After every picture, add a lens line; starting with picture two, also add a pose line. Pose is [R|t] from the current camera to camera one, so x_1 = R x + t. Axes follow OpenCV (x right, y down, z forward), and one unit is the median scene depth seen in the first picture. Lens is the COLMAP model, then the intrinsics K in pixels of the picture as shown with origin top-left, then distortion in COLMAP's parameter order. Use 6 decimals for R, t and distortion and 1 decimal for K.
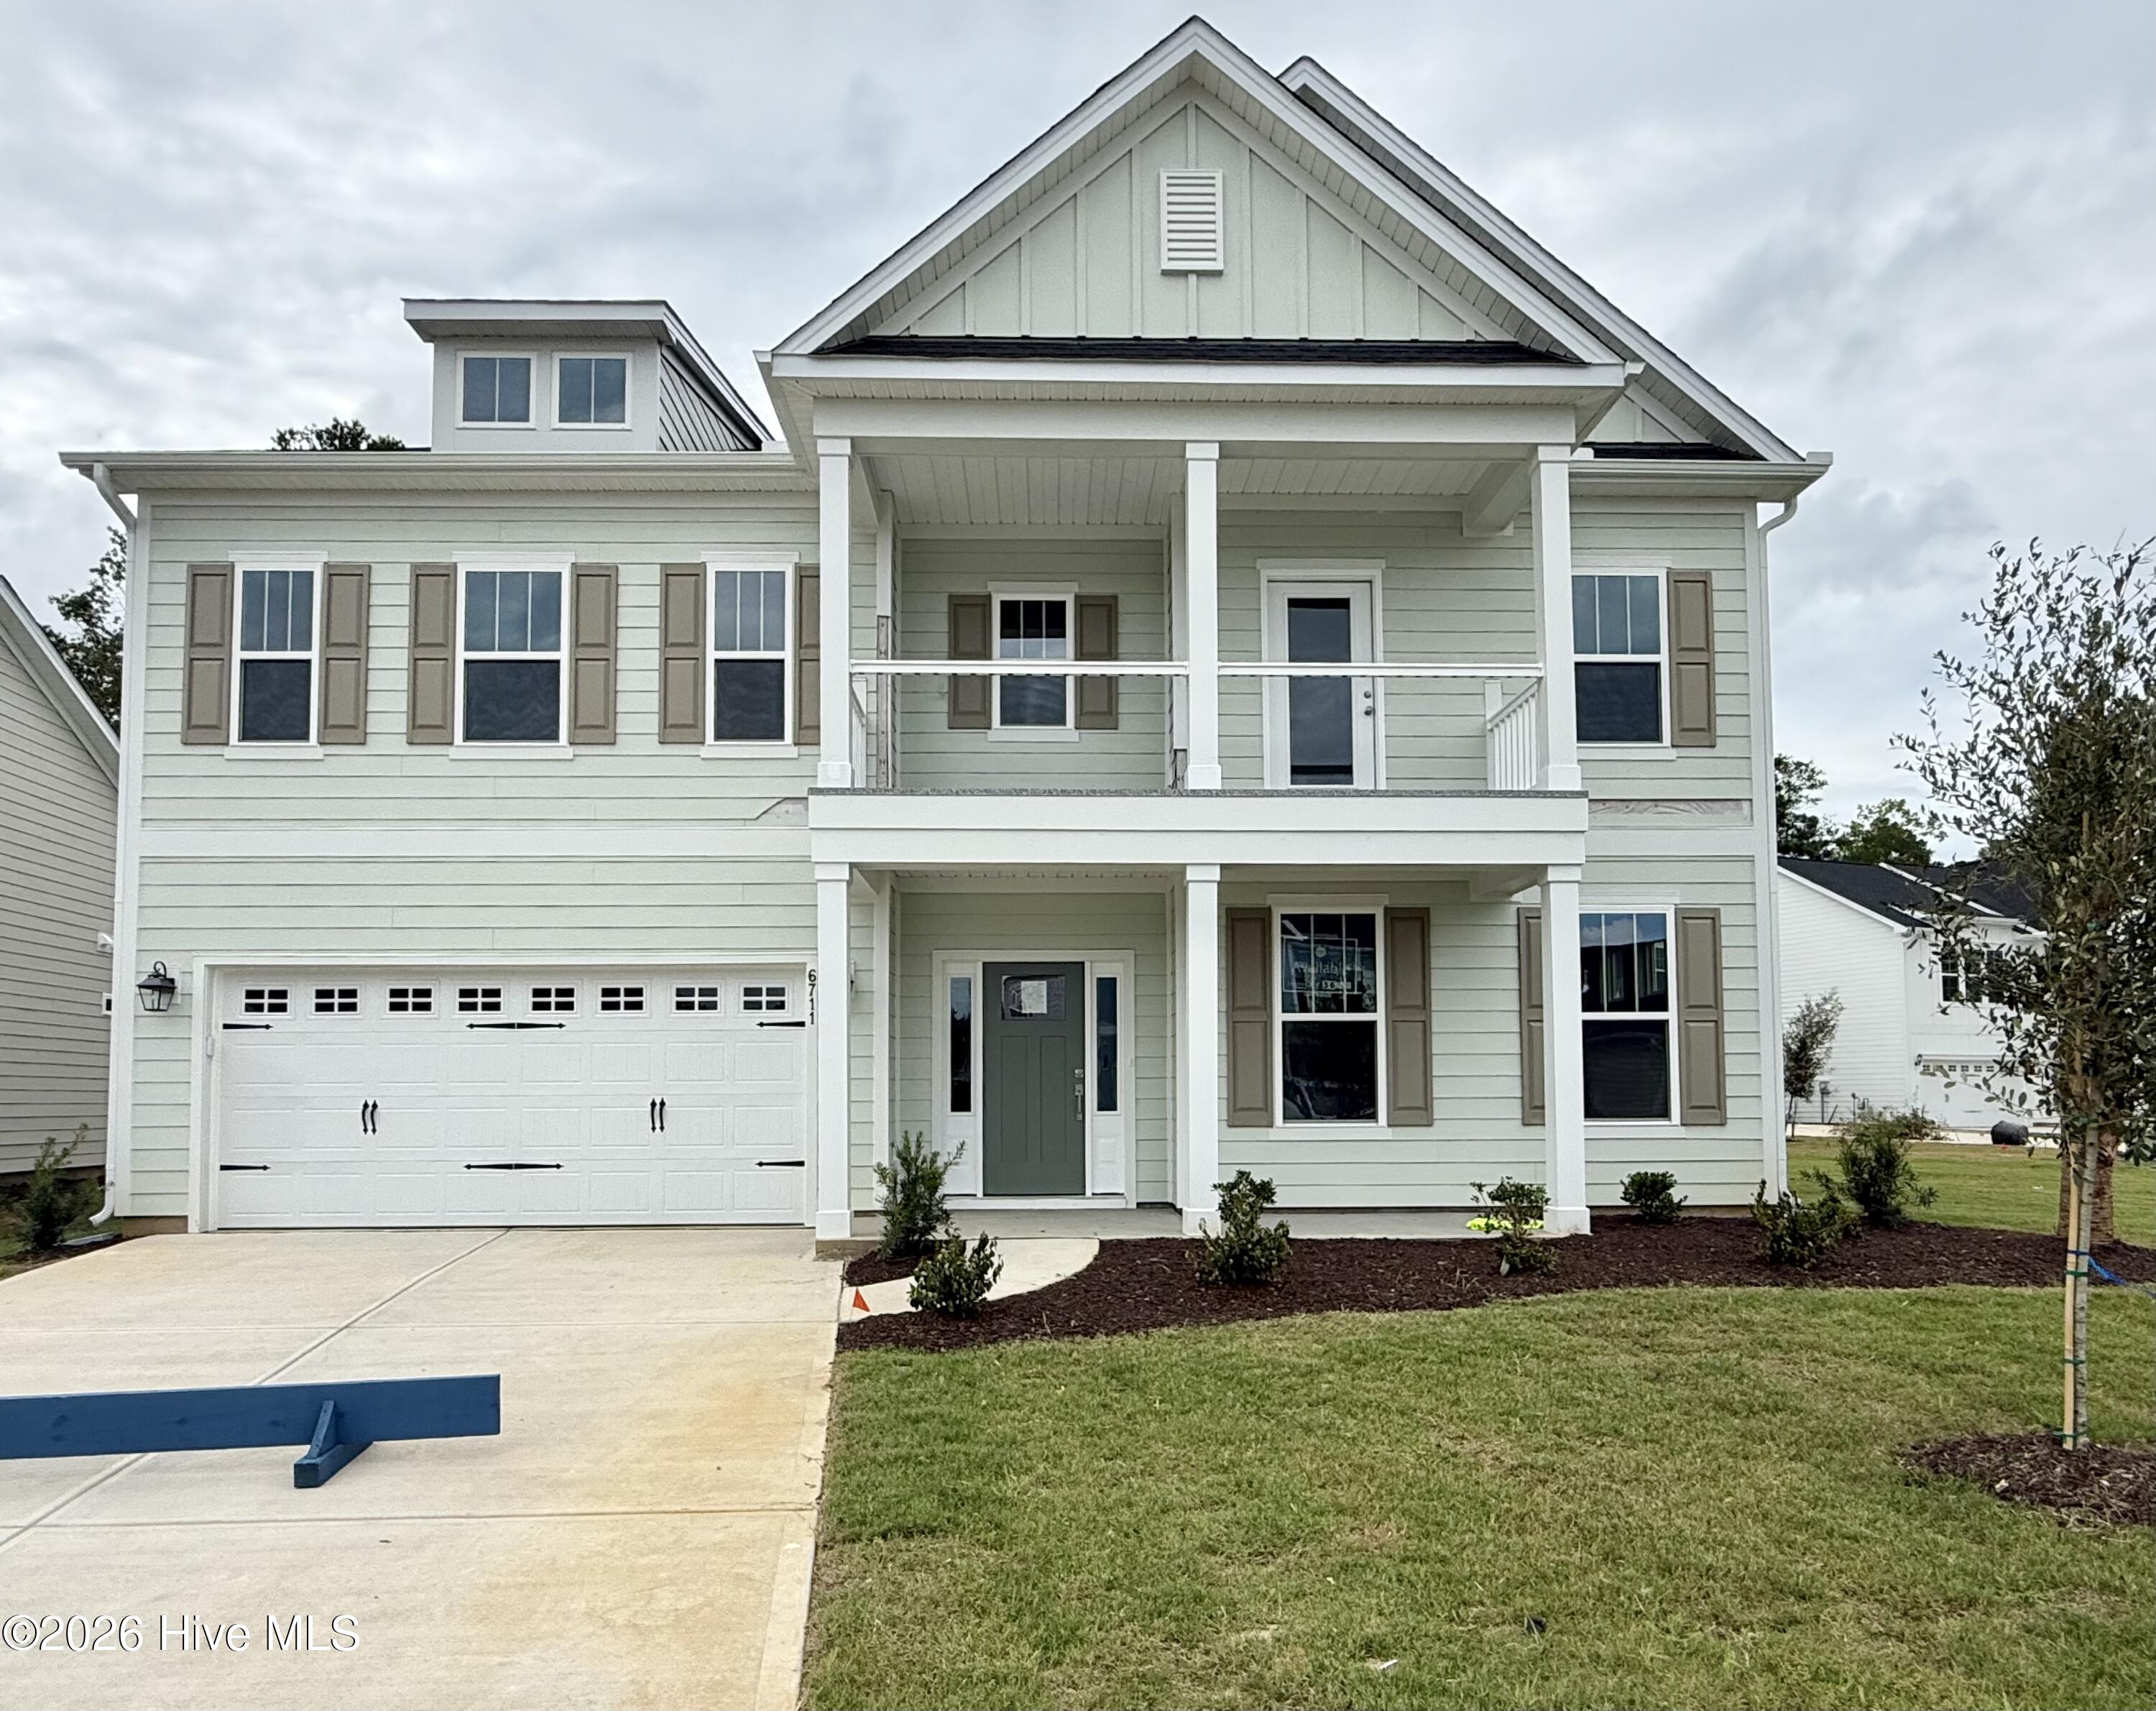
lens RADIAL K [[1349.8, 0, 1075.8], [0, 1349.8, 1026.7], [0, 0, 1]] dist [-0.004466, -0.001126]
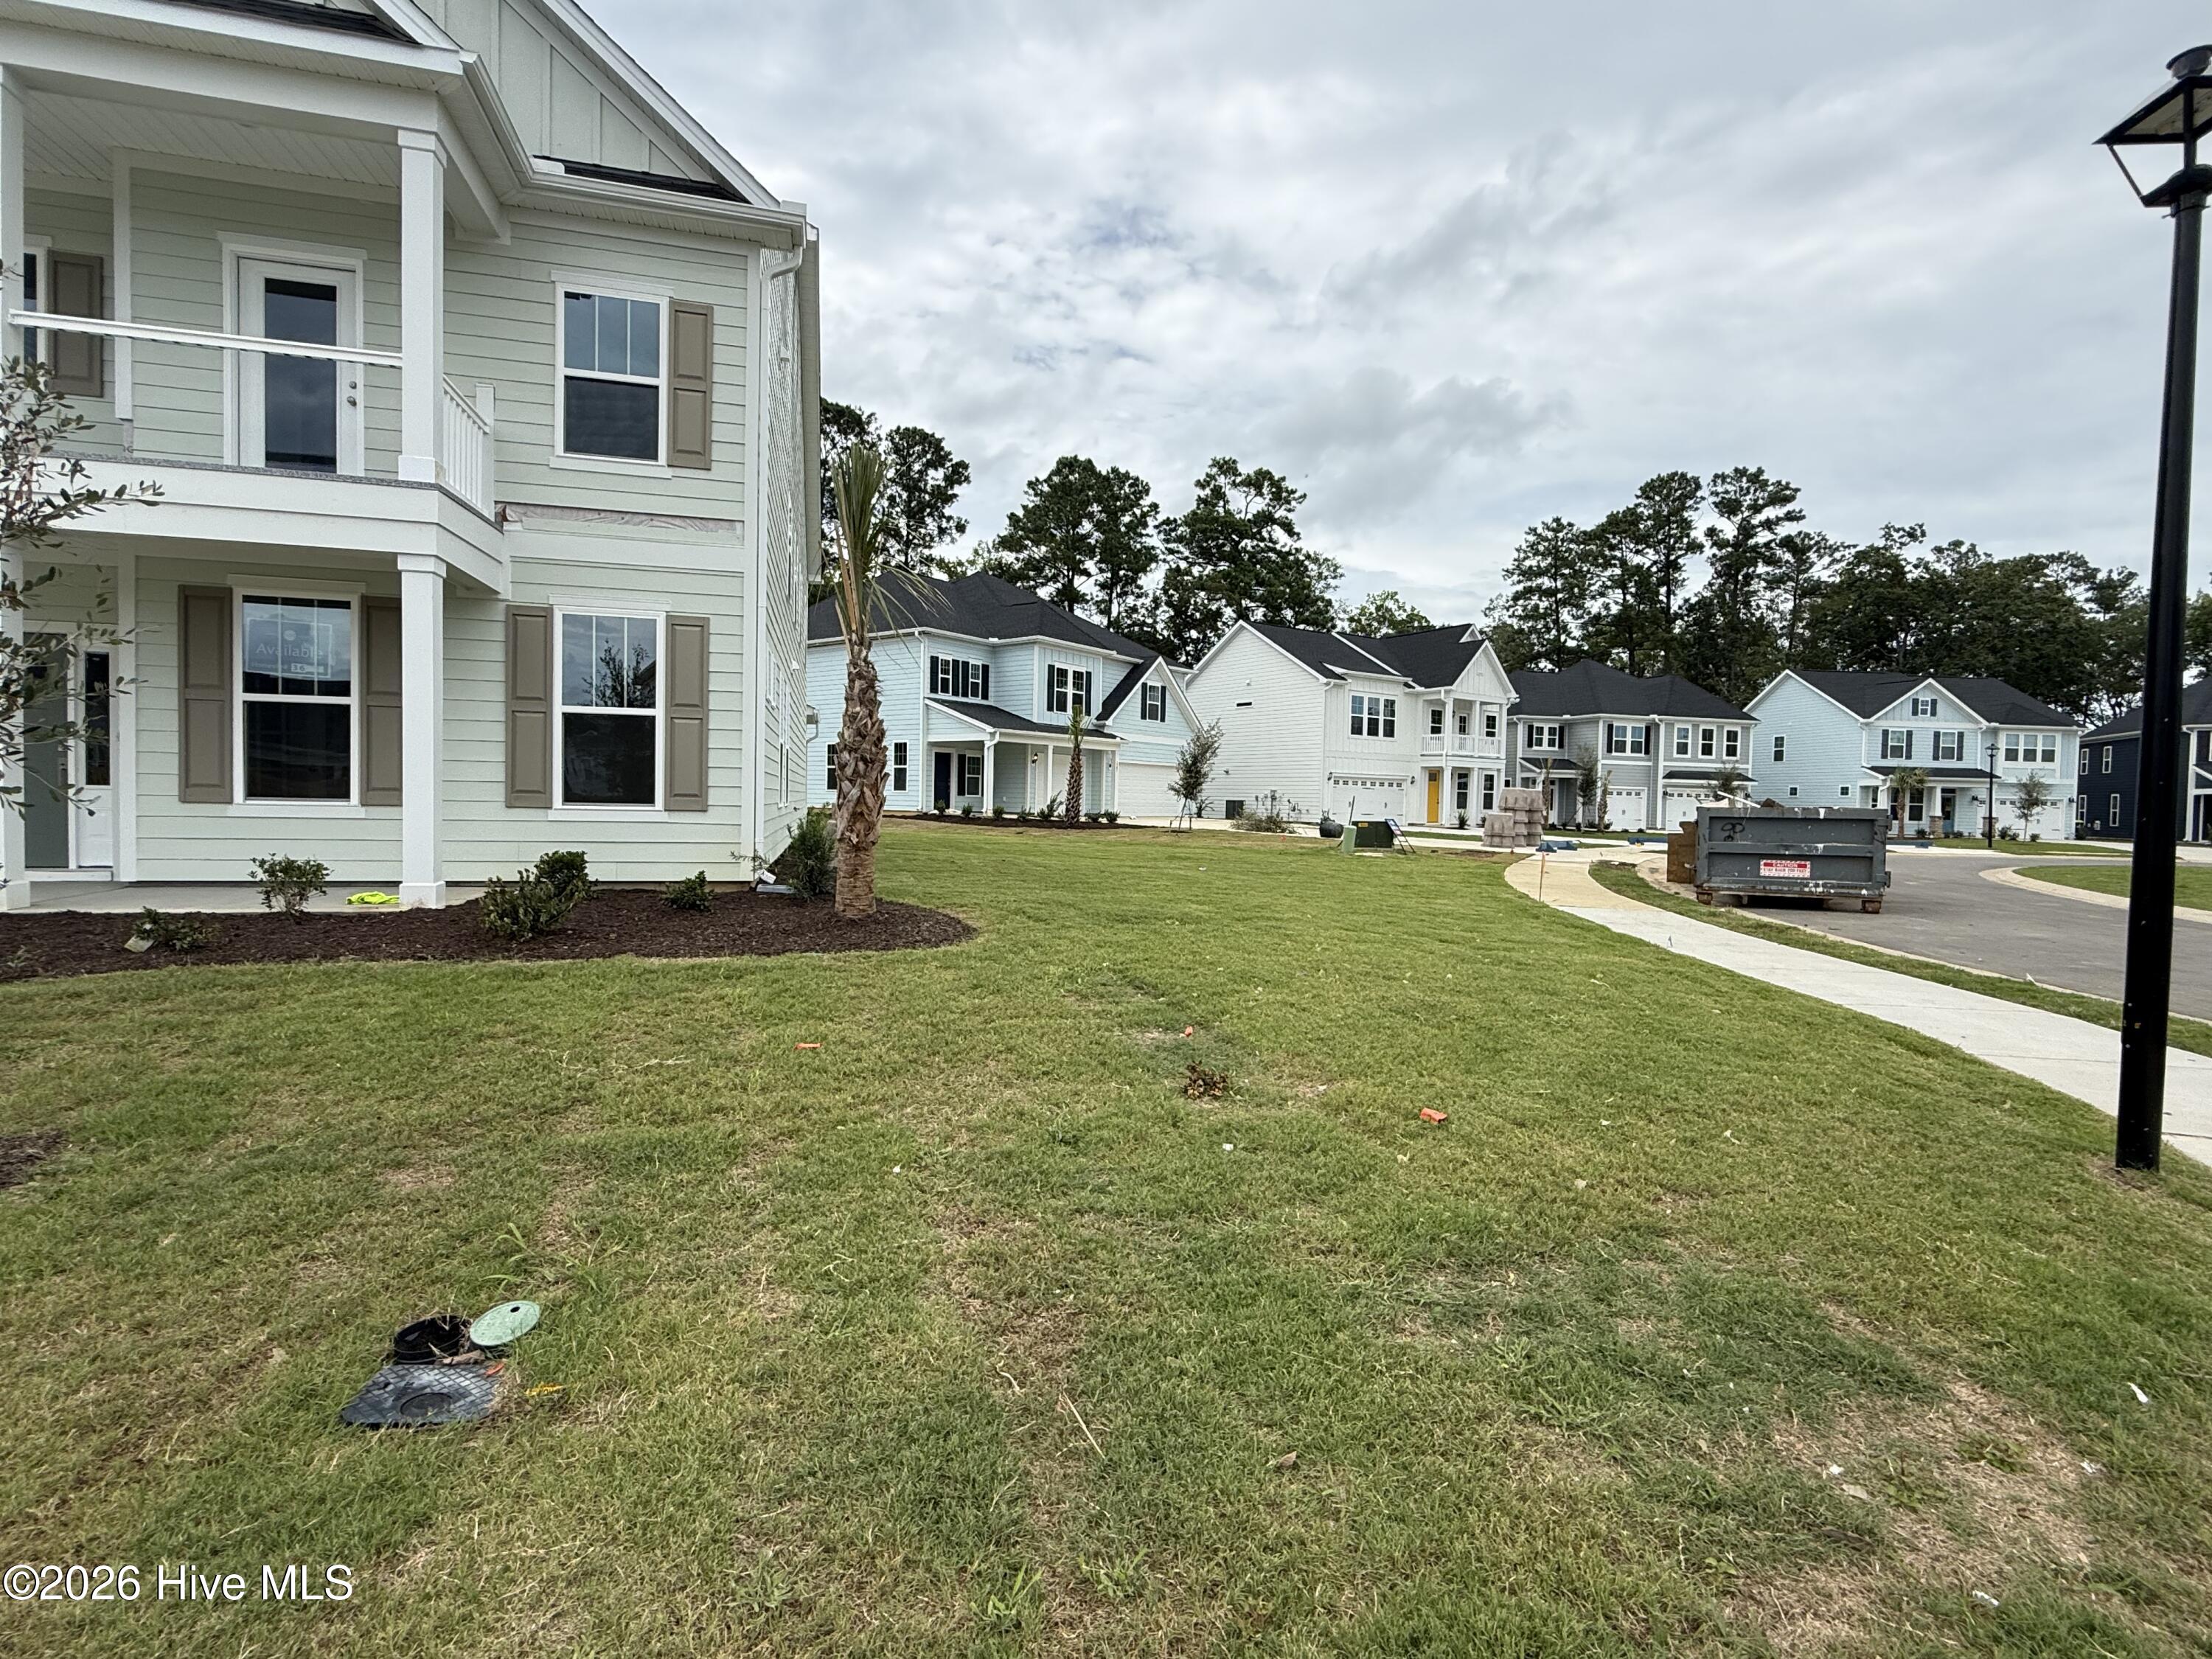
lens RADIAL K [[1035.7, 0, 1108.9], [0, 1035.7, 827.2], [0, 0, 1]] dist [-0.001207, 0.000843]
pose [[0.972122, 0.017732, 0.233805, 0.598986], [-0.037181, 0.996178, 0.079041, 0.005029], [-0.231510, -0.085531, 0.969065, 0.076170]]
